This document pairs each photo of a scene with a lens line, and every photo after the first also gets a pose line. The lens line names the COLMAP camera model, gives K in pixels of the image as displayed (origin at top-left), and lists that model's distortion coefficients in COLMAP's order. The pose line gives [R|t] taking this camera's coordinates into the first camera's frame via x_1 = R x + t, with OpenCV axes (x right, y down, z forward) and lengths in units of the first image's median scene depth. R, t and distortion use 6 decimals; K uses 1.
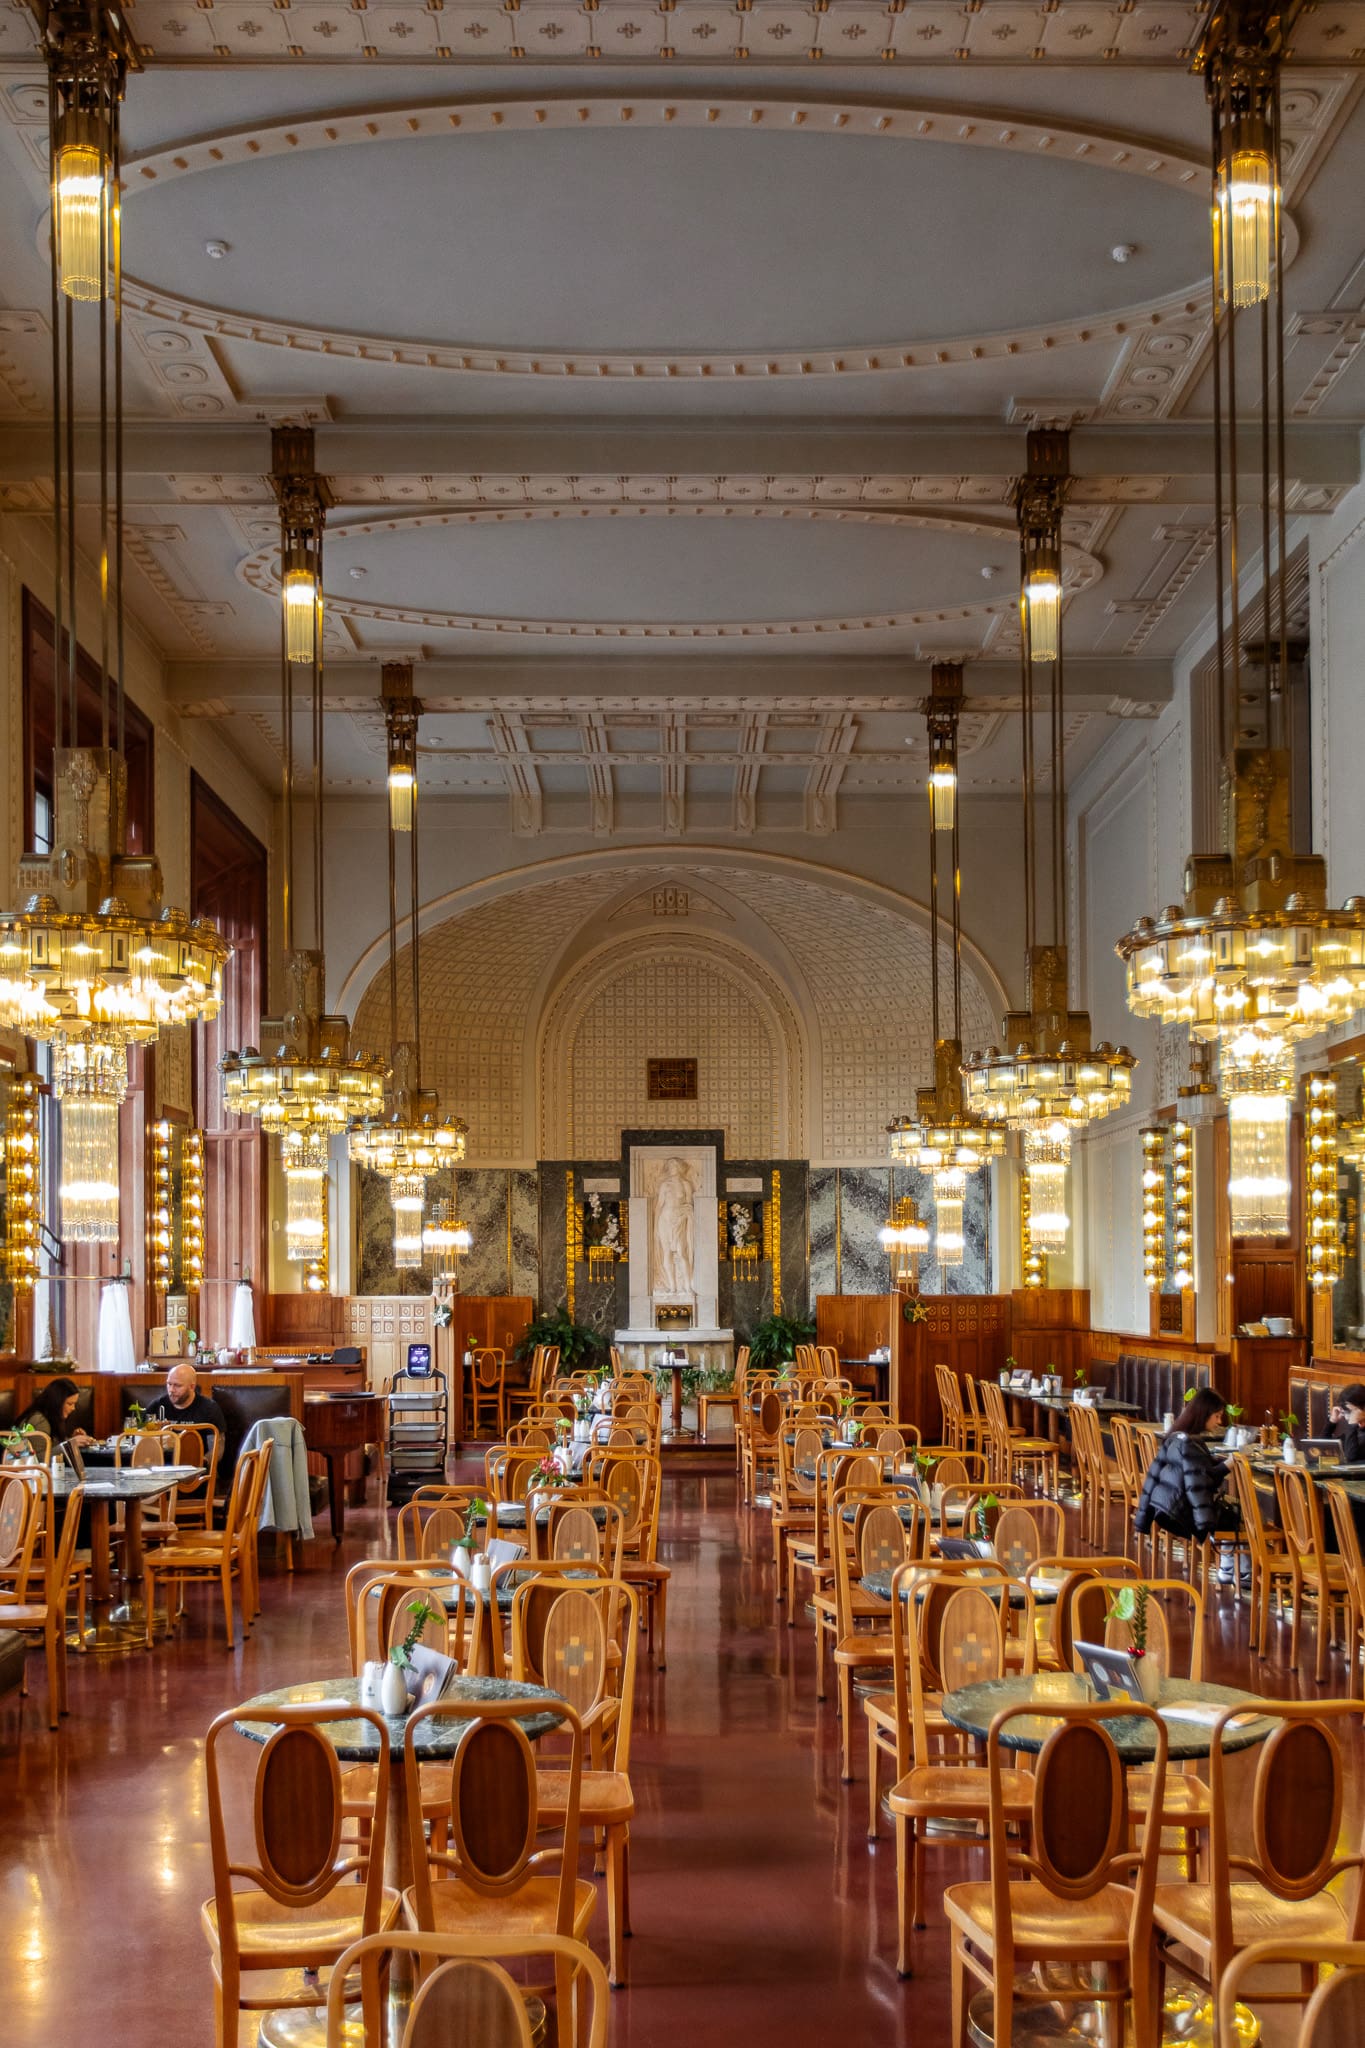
lens RADIAL K [[4222.8, 0, 682.5], [0, 4222.8, 1024.0], [0, 0, 1]] dist [0.241980, 0.049143]
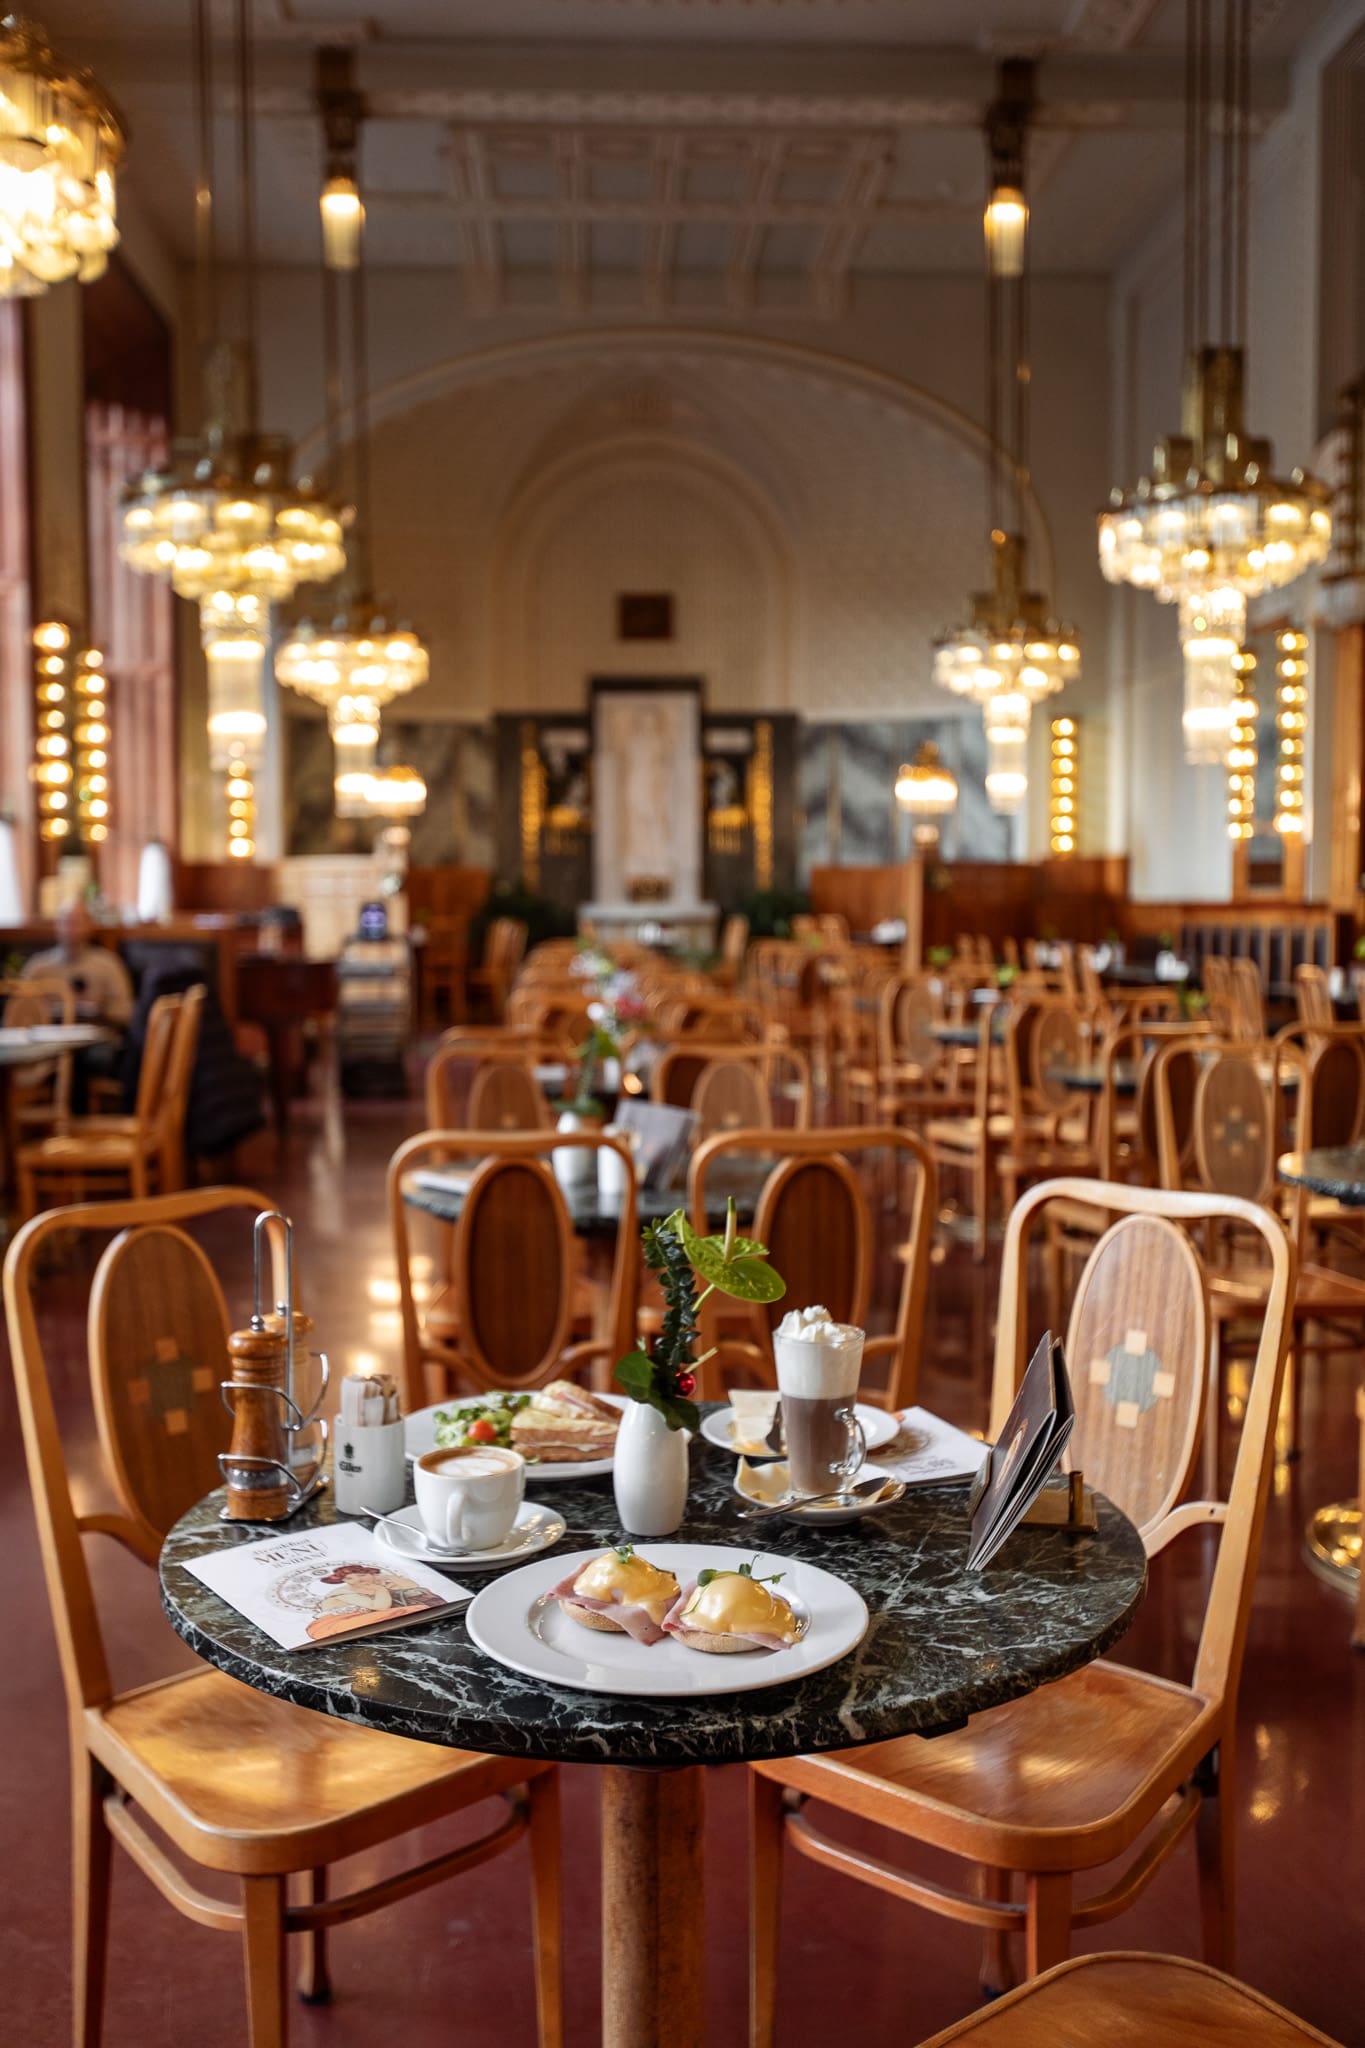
lens RADIAL K [[4491.8, 0, 682.5], [0, 4491.8, 1024.0], [0, 0, 1]] dist [0.031510, -0.136860]
pose [[0.999889, -0.005640, 0.013766, -0.010765], [0.004329, 0.995611, 0.093484, 0.013506], [-0.014233, -0.093414, 0.995526, 0.101393]]
